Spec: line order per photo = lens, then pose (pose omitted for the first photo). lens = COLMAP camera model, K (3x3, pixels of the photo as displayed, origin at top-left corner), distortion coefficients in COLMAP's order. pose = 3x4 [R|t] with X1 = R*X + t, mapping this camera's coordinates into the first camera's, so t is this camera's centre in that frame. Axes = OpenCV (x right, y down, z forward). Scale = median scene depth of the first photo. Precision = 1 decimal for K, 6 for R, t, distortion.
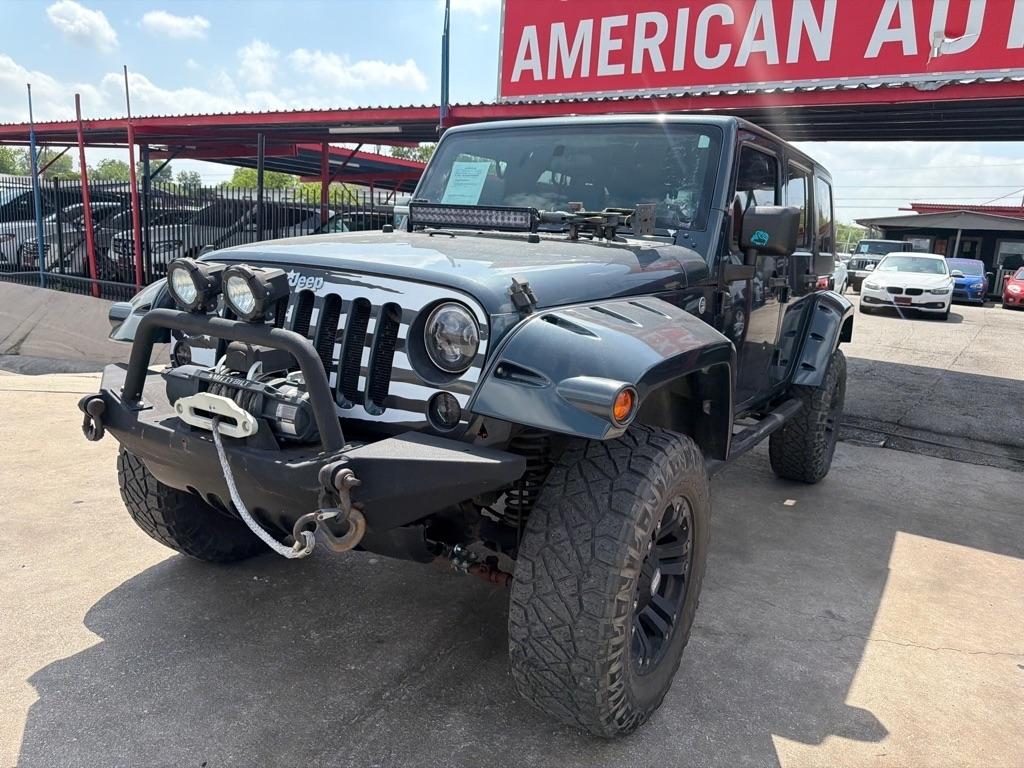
lens RADIAL K [[721.5, 0, 518.2], [0, 721.5, 383.7], [0, 0, 1]] dist [0.037695, -0.053966]
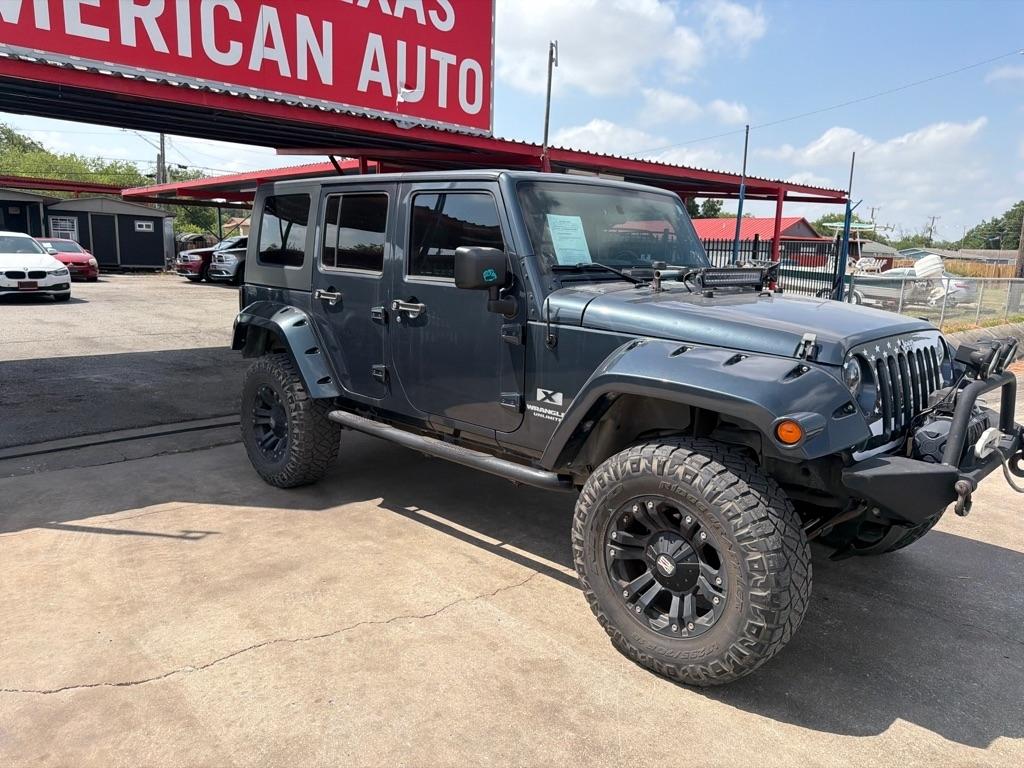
lens RADIAL K [[721.5, 0, 518.2], [0, 721.5, 383.7], [0, 0, 1]] dist [0.037695, -0.053966]
pose [[0.236219, -0.230171, 0.944045, -1.215684], [0.178041, 0.965345, 0.190815, -0.315148], [-0.955250, 0.123004, 0.269013, 0.914854]]
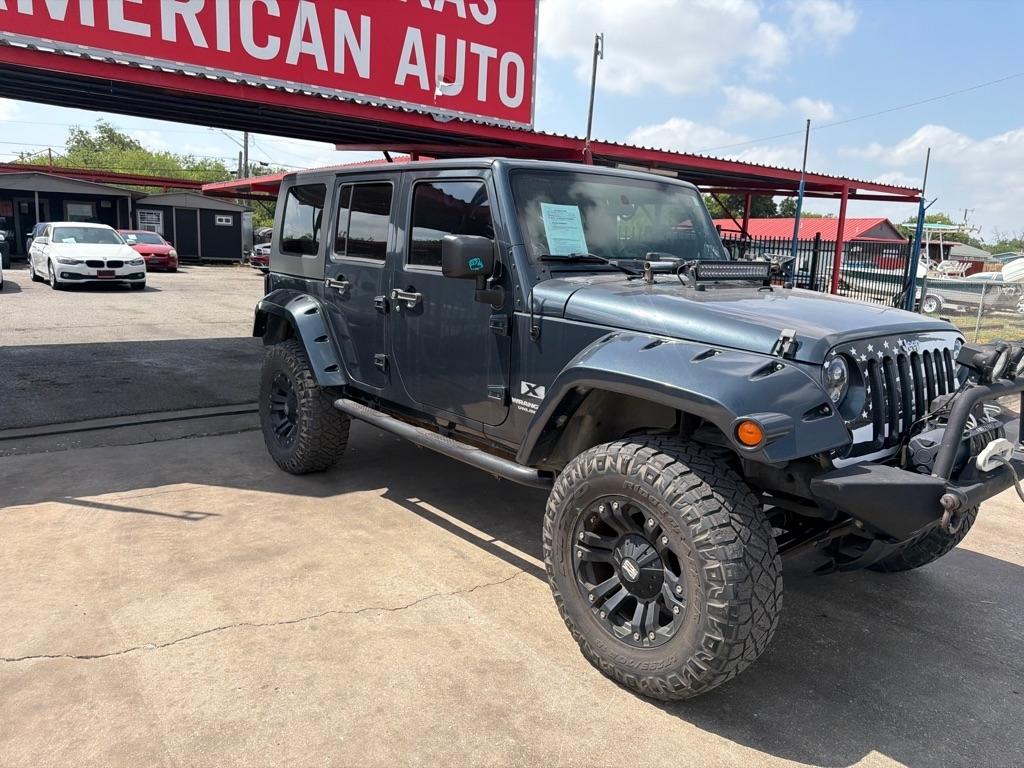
lens RADIAL K [[722.4, 0, 518.1], [0, 722.4, 376.0], [0, 0, 1]] dist [0.036412, -0.052878]
pose [[0.331200, -0.213676, 0.919048, -1.157451], [0.165297, 0.972098, 0.166442, -0.280757], [-0.928969, 0.096791, 0.357279, 0.809242]]
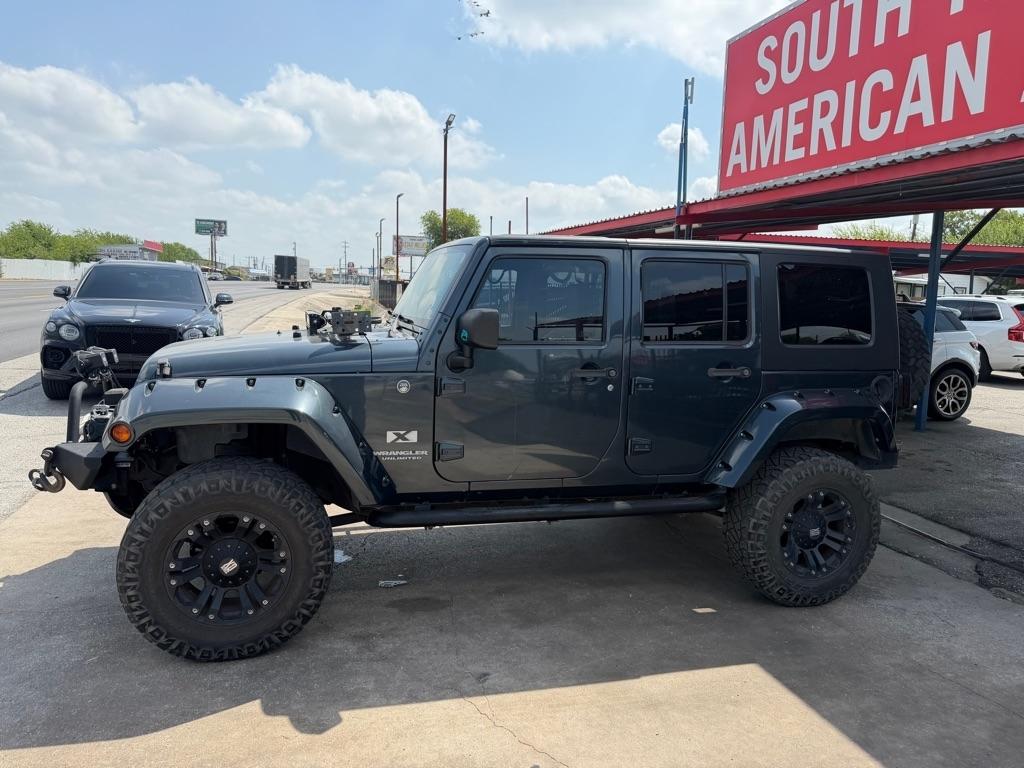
lens RADIAL K [[721.5, 0, 518.2], [0, 721.5, 383.7], [0, 0, 1]] dist [0.037695, -0.053966]
pose [[0.749624, 0.047408, -0.660164, 1.103340], [-0.118666, 0.990896, -0.063587, -0.050580], [0.651139, 0.126006, 0.748425, 0.156261]]
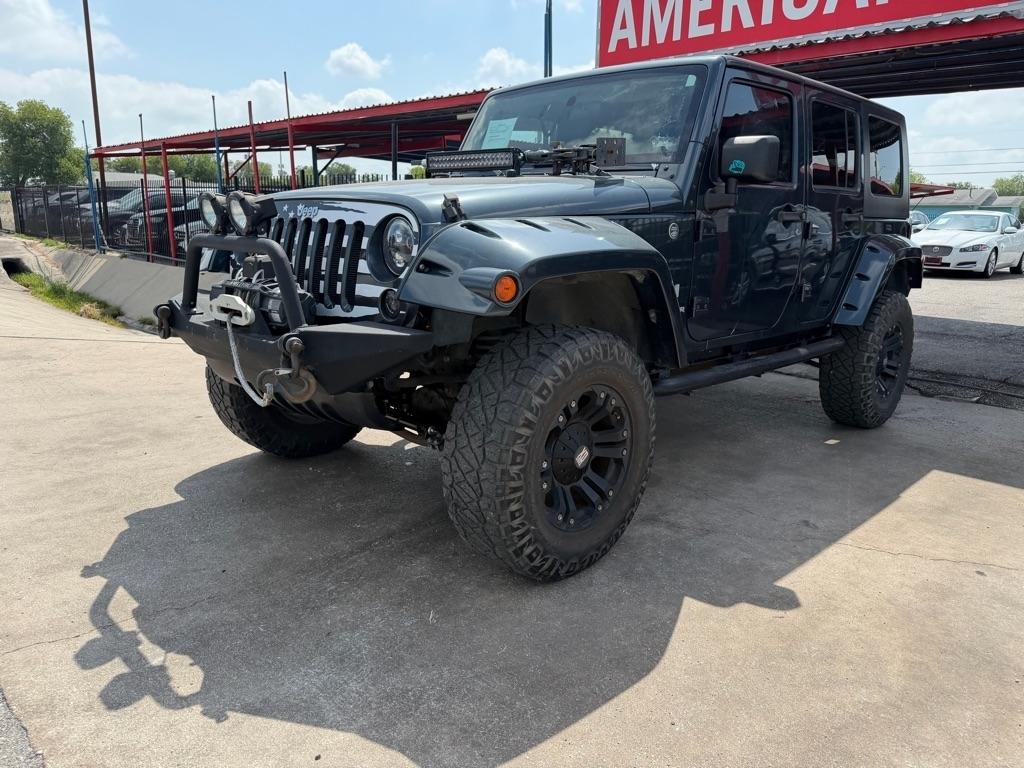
lens RADIAL K [[711.5, 0, 523.3], [0, 711.5, 394.2], [0, 0, 1]] dist [0.079525, -0.105158]
pose [[0.976099, 0.011828, -0.217005, 0.239583], [-0.005231, 0.999507, 0.030946, 0.093643], [0.217264, -0.029071, 0.975680, -0.104616]]
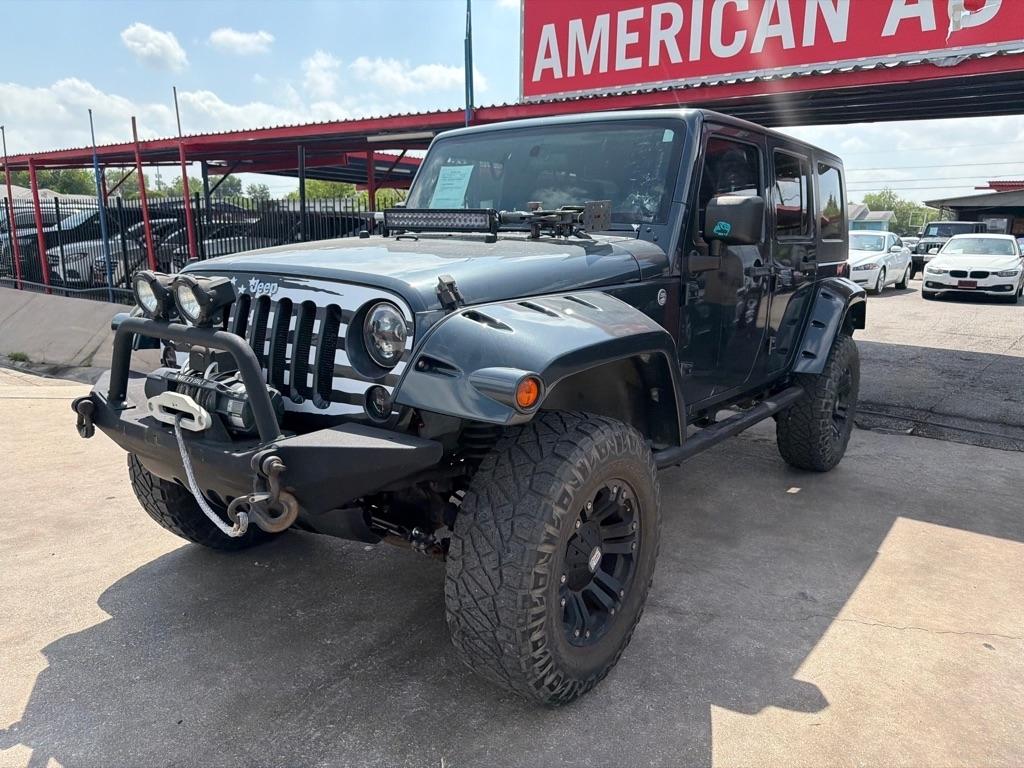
lens RADIAL K [[720.5, 0, 526.6], [0, 720.5, 399.3], [0, 0, 1]] dist [0.049517, -0.074879]
pose [[0.996389, -0.024881, -0.081172, 0.125331], [0.026673, 0.999422, 0.021063, 0.009448], [0.080601, -0.023152, 0.996478, -0.038959]]
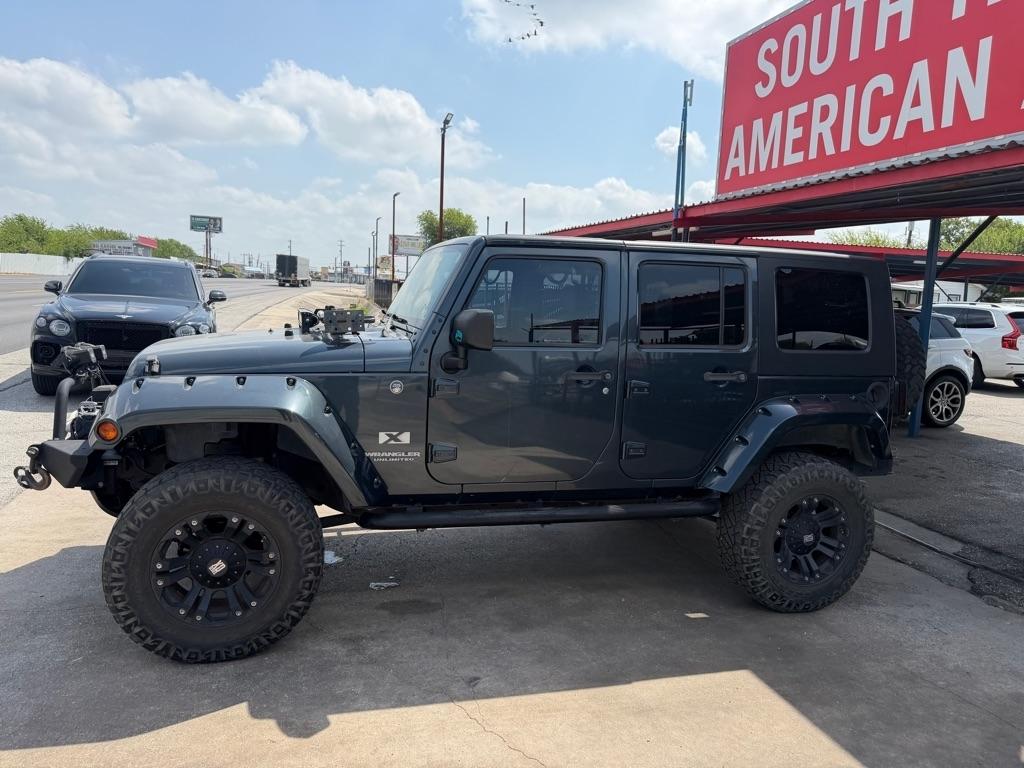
lens RADIAL K [[720.9, 0, 519.6], [0, 720.9, 391.3], [0, 0, 1]] dist [0.037658, -0.053304]
pose [[0.754942, 0.062283, -0.652827, 1.095180], [-0.130442, 0.989850, -0.056408, -0.052161], [0.642687, 0.127741, 0.755404, 0.166272]]
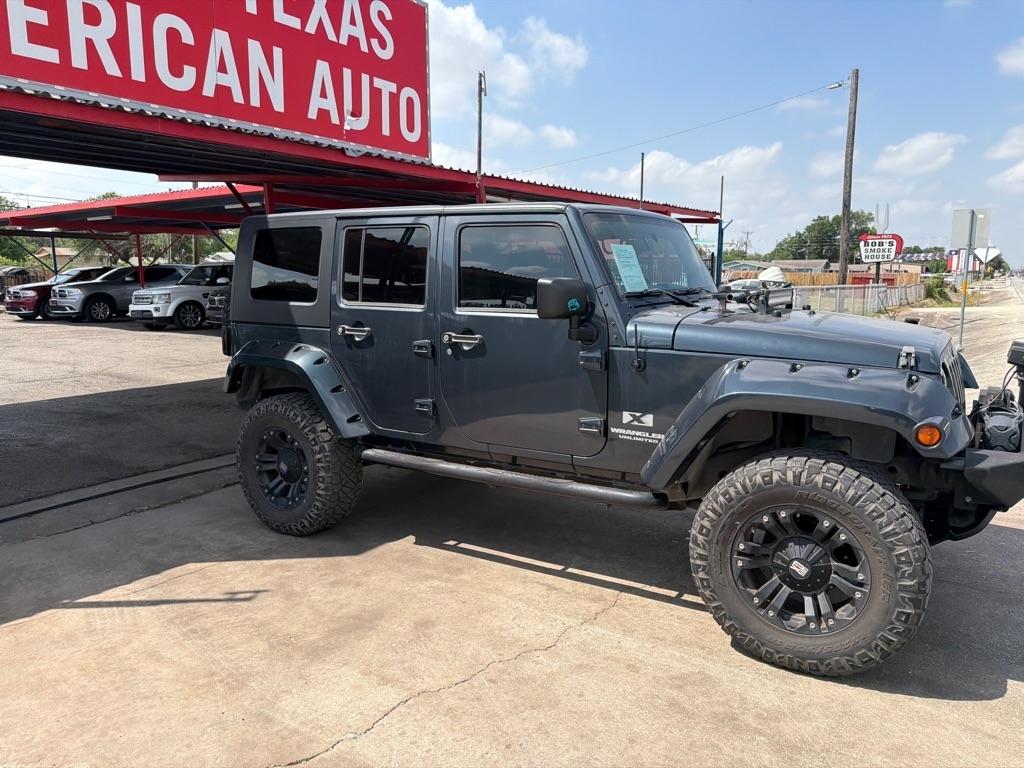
lens RADIAL K [[721.5, 0, 518.2], [0, 721.5, 383.7], [0, 0, 1]] dist [0.037695, -0.053966]
pose [[0.027424, -0.211783, 0.976932, -1.275675], [0.200378, 0.958628, 0.202190, -0.396454], [-0.979335, 0.190211, 0.068726, 1.248075]]
